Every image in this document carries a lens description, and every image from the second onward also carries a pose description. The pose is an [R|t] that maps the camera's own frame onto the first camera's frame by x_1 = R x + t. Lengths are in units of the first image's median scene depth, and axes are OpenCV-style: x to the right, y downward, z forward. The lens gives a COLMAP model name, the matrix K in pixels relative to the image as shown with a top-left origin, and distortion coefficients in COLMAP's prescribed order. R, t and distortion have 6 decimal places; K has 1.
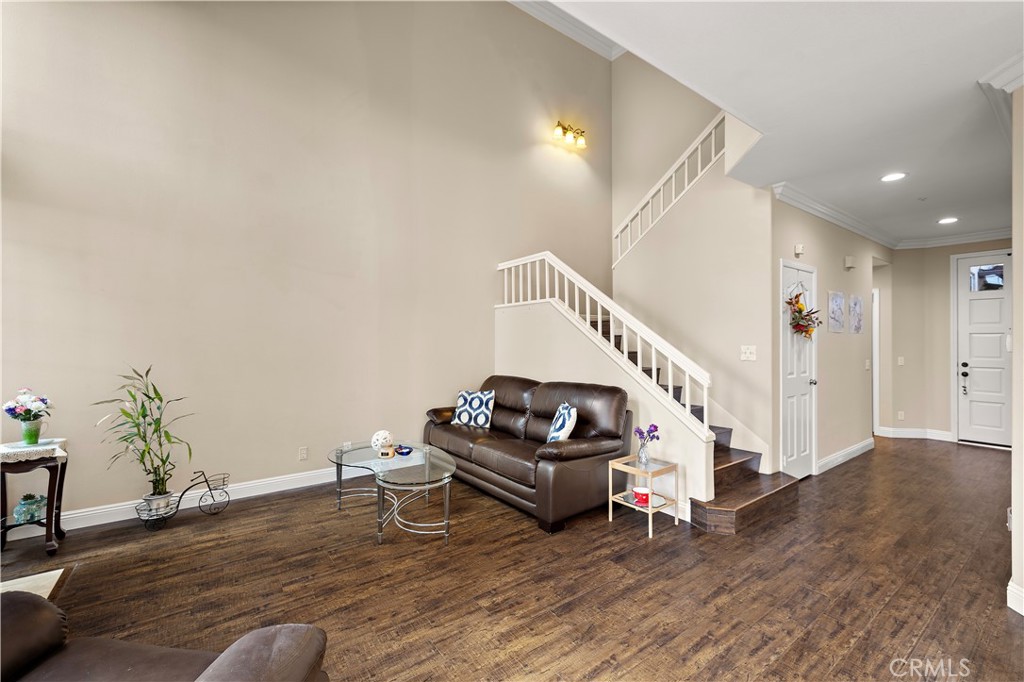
lens RADIAL K [[432.1, 0, 510.1], [0, 432.1, 338.8], [0, 0, 1]] dist [0.000406, -0.000892]
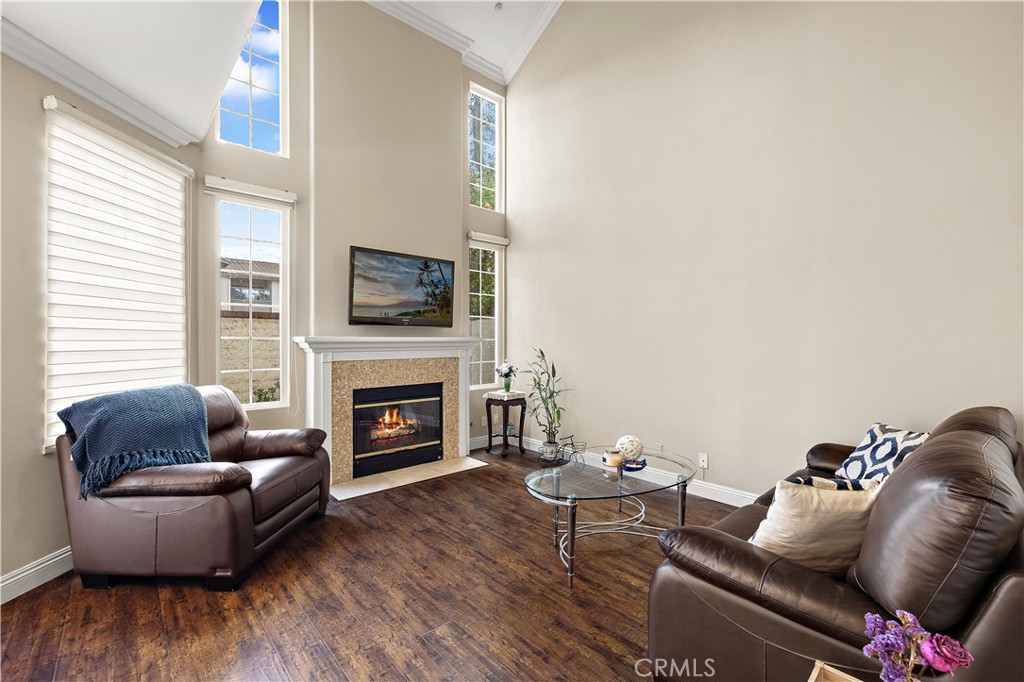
lens RADIAL K [[435.5, 0, 512.0], [0, 435.5, 341.0], [0, 0, 1]] dist [0.002538, 0.000690]
pose [[0.102262, 0.005552, -0.994742, 0.550331], [-0.004319, 0.999977, 0.005137, 0.026701], [0.994748, 0.003771, 0.102284, 0.720181]]
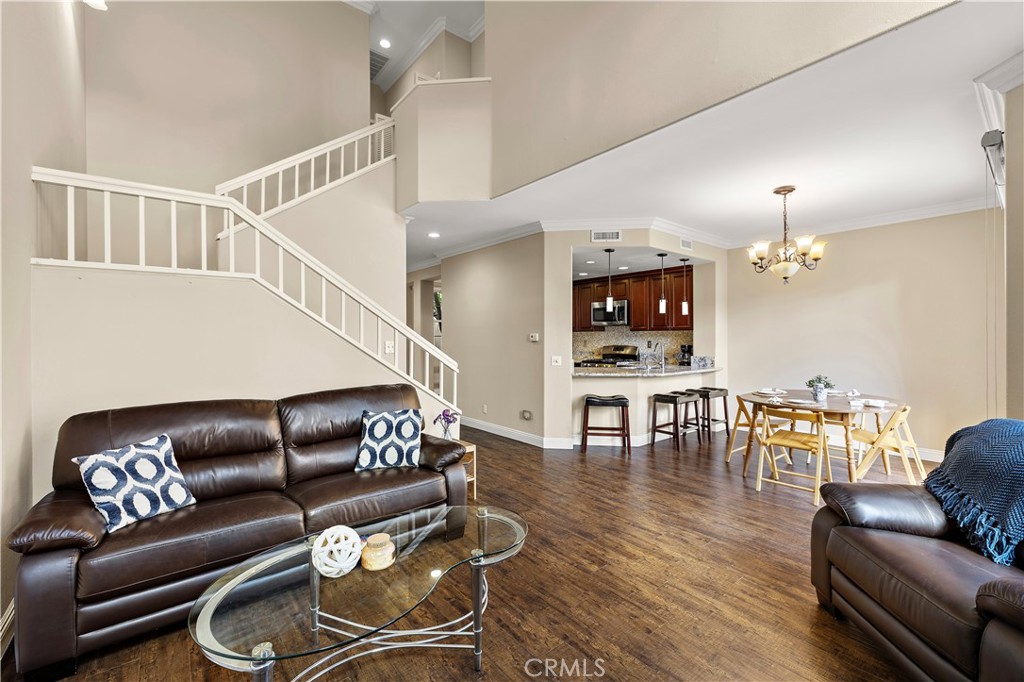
lens RADIAL K [[431.6, 0, 507.4], [0, 431.6, 336.0], [0, 0, 1]] dist [0.000933, 0.000617]
pose [[-0.038575, -0.000496, 0.999256, -0.812544], [0.000615, 1.000000, 0.000520, 0.002319], [-0.999256, 0.000634, -0.038575, 0.873036]]
